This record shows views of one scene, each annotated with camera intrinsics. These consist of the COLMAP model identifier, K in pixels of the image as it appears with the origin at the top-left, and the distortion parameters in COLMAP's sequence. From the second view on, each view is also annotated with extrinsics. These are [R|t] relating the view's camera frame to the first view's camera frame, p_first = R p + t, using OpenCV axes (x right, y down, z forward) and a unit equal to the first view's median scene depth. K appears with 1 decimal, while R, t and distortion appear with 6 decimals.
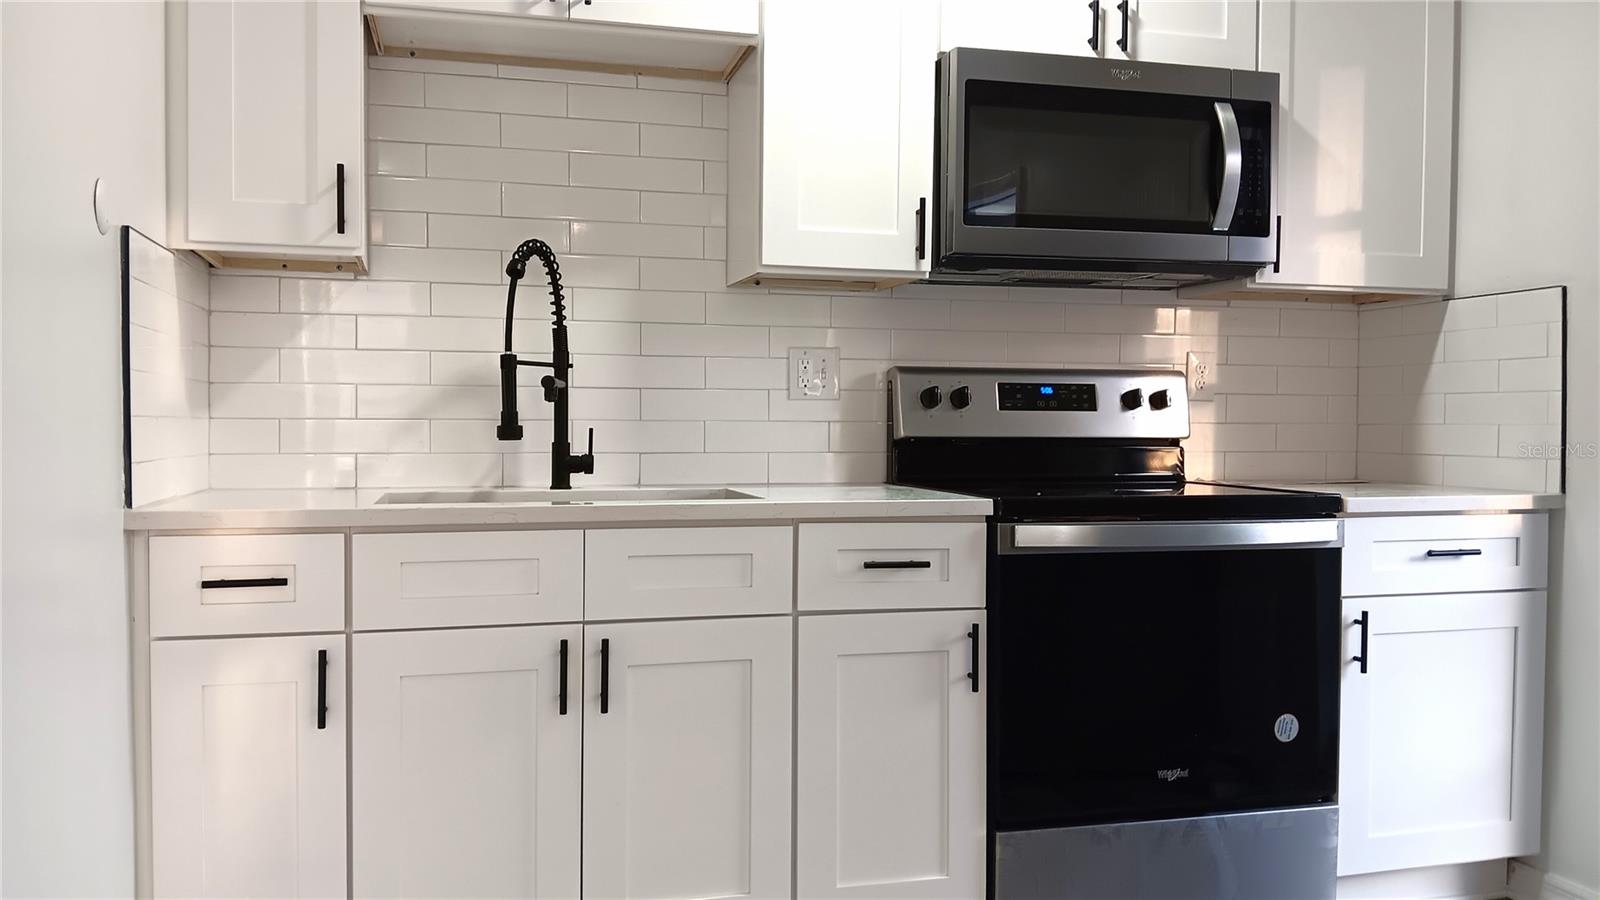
lens RADIAL K [[1289.6, 0, 800.0], [0, 1289.6, 450.0], [0, 0, 1]] dist [0.111810, -0.251857]
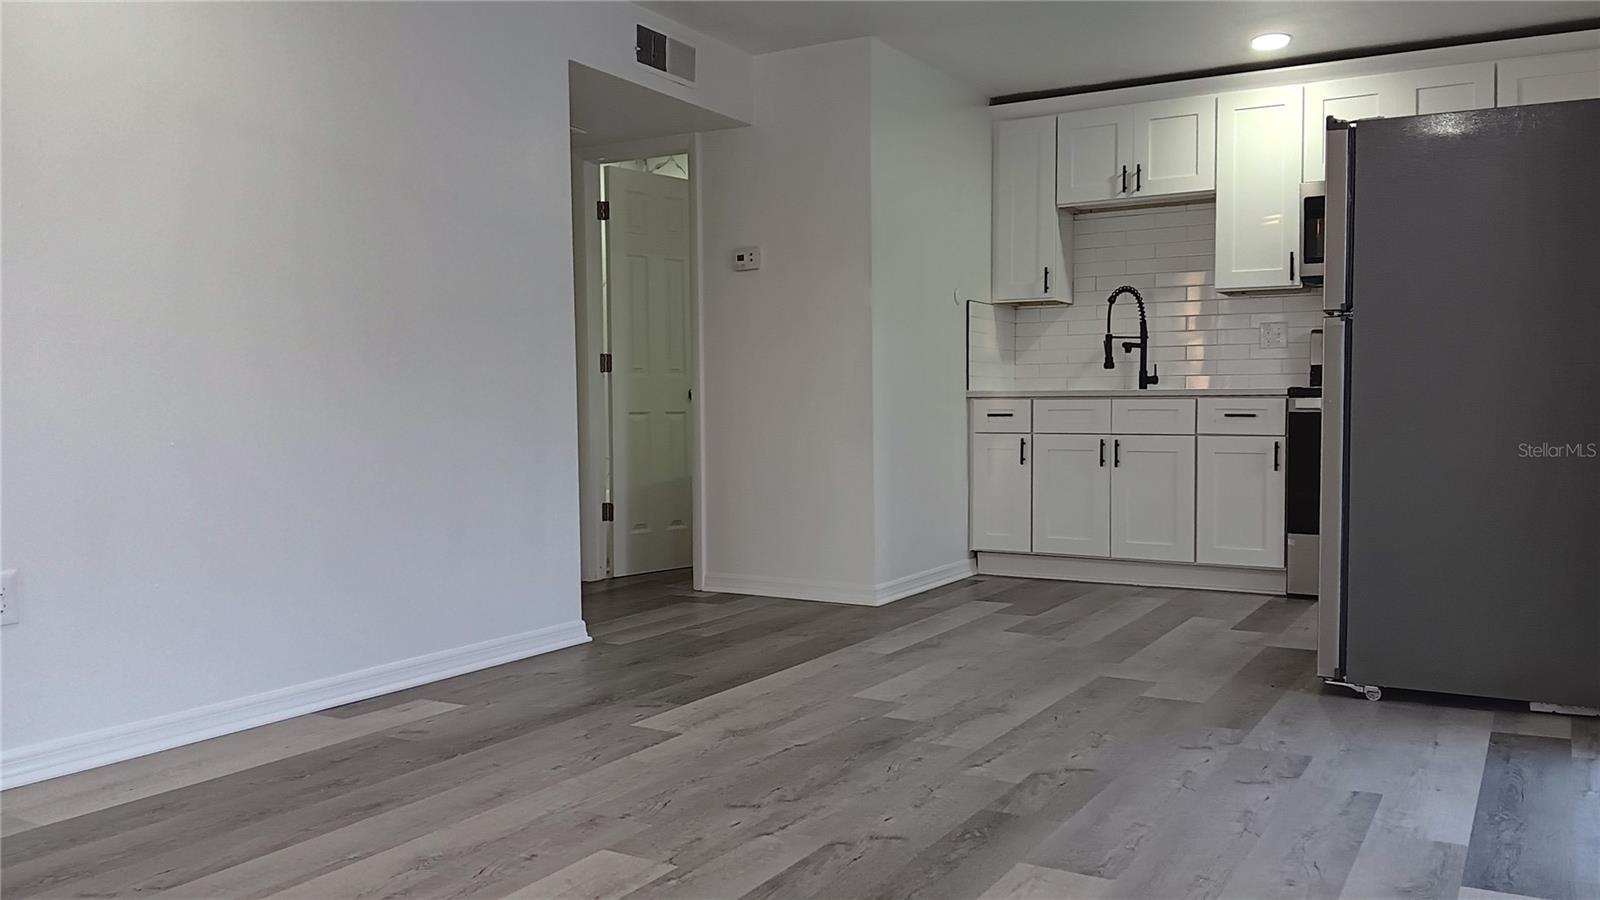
lens RADIAL K [[1289.6, 0, 800.0], [0, 1289.6, 450.0], [0, 0, 1]] dist [0.111810, -0.251857]
pose [[0.712381, 0.018481, -0.701549, 1.029207], [-0.009246, 0.999814, 0.016949, 0.104029], [0.701732, -0.005587, 0.712420, -1.112011]]
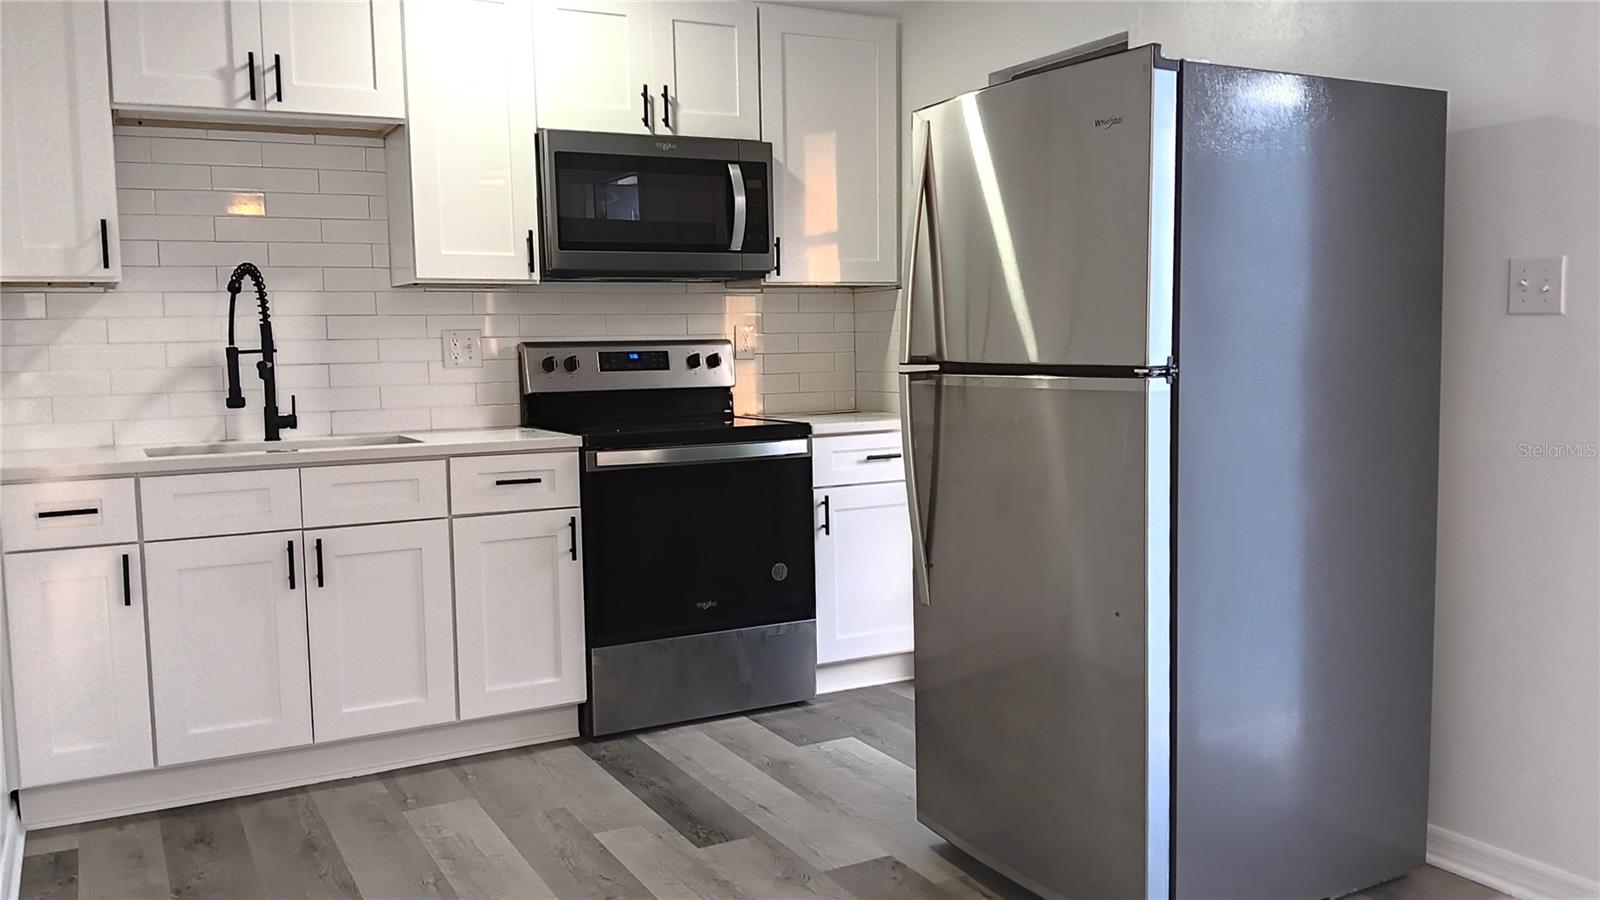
lens RADIAL K [[1289.6, 0, 800.0], [0, 1289.6, 450.0], [0, 0, 1]] dist [0.111810, -0.251857]
pose [[0.971211, -0.044642, 0.234001, 0.036117], [0.031682, 0.997764, 0.058856, -0.024591], [-0.236105, -0.049748, 0.970453, -0.495962]]
